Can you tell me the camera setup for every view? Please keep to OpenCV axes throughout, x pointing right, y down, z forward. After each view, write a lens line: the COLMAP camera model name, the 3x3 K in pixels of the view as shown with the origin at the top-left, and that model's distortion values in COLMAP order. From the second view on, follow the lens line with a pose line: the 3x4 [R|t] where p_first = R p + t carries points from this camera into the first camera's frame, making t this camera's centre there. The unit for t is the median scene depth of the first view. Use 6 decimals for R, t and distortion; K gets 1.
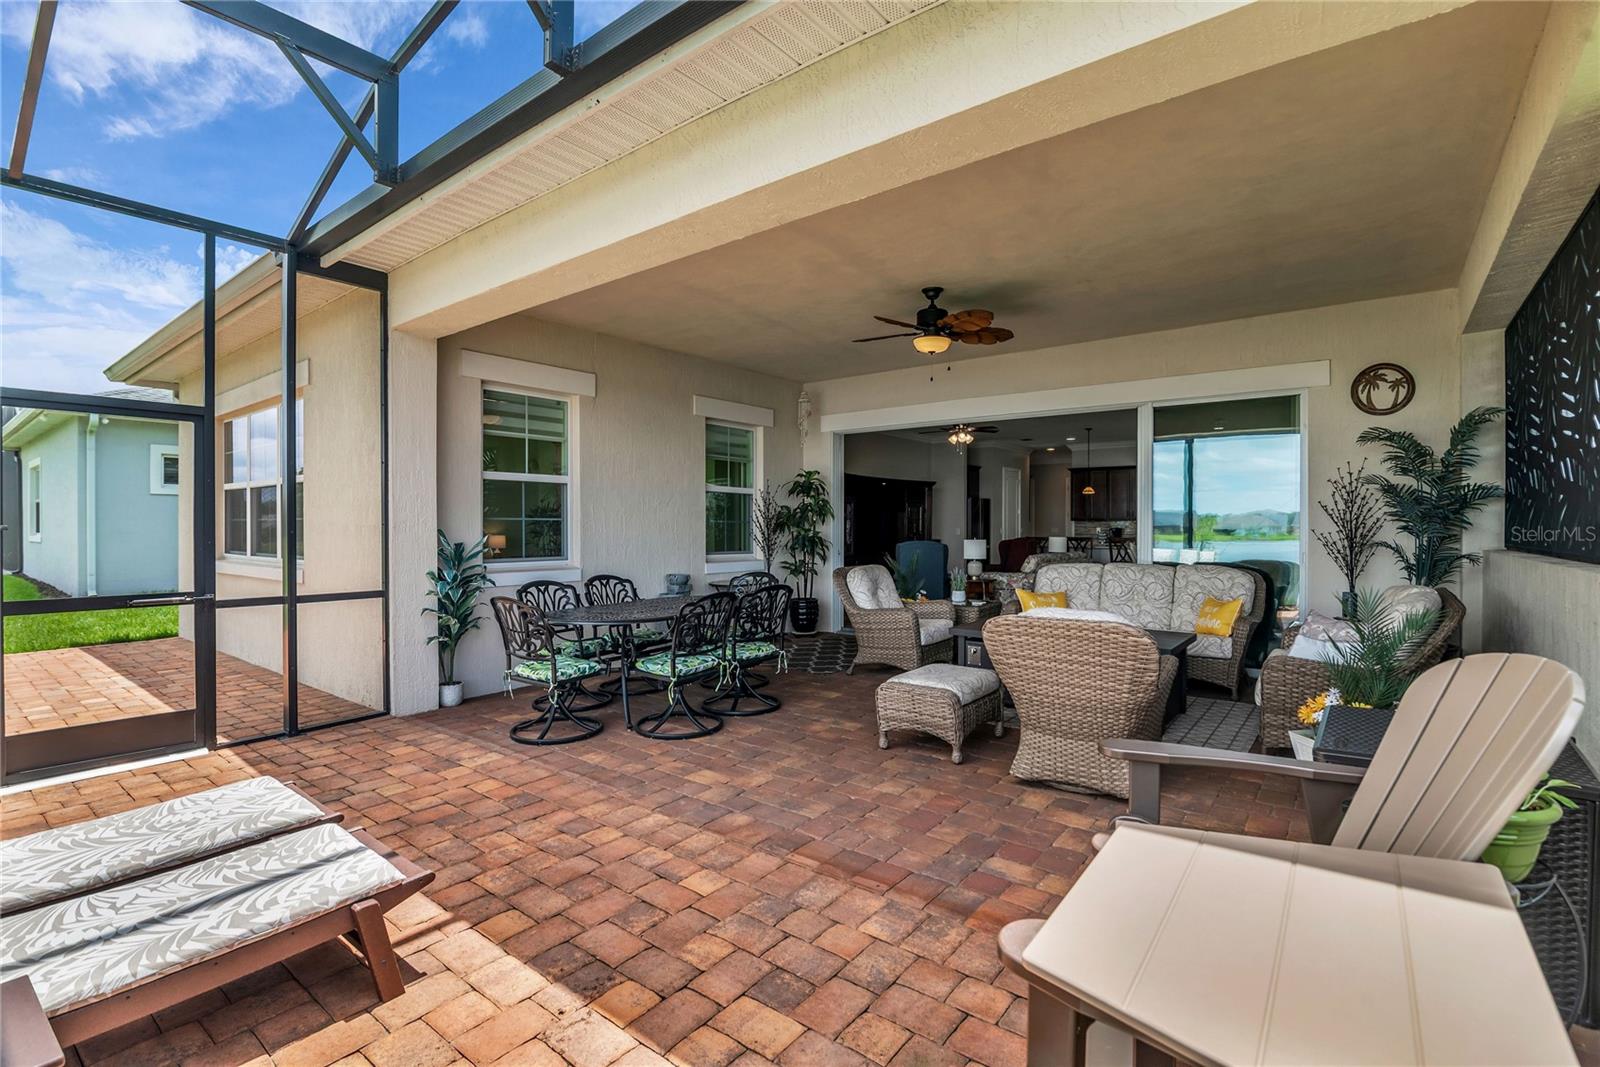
lens RADIAL K [[739.7, 0, 803.3], [0, 739.7, 532.8], [0, 0, 1]] dist [-0.024300, -0.000443]
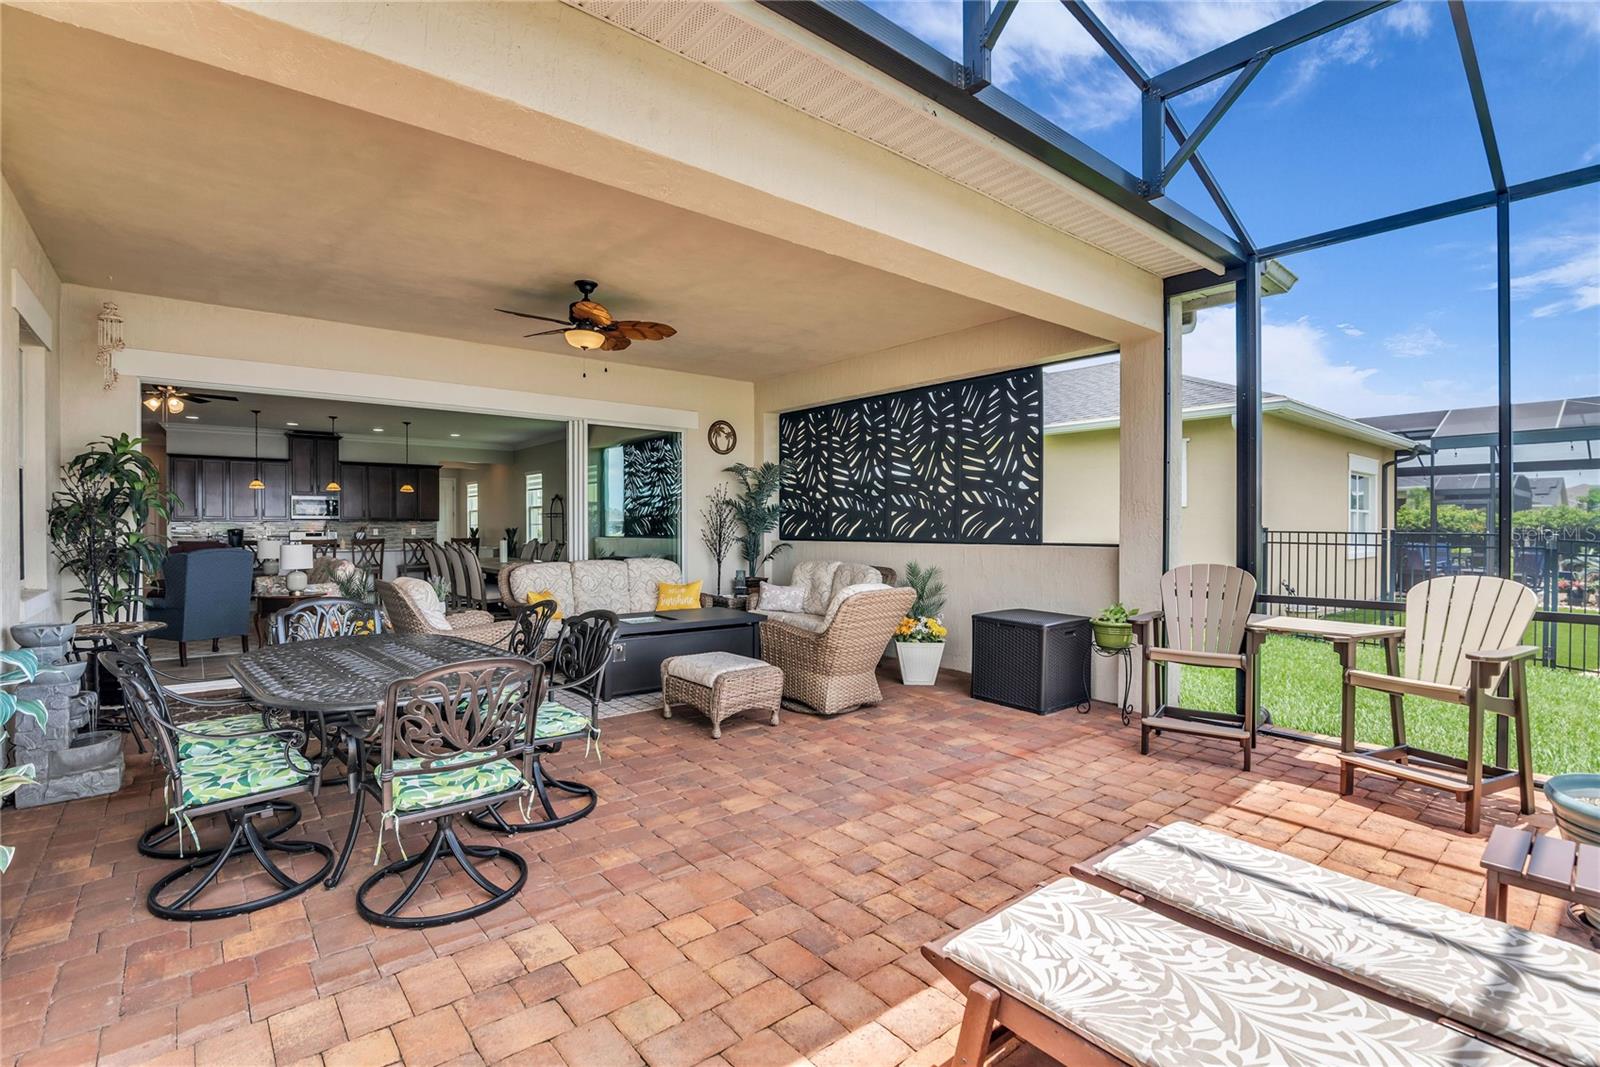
lens RADIAL K [[739.7, 0, 803.3], [0, 739.7, 532.8], [0, 0, 1]] dist [-0.024300, -0.000443]
pose [[0.213216, -0.009033, 0.976963, -0.987101], [0.008777, 0.999935, 0.007330, -0.009567], [-0.976966, 0.007012, 0.213281, 0.717424]]
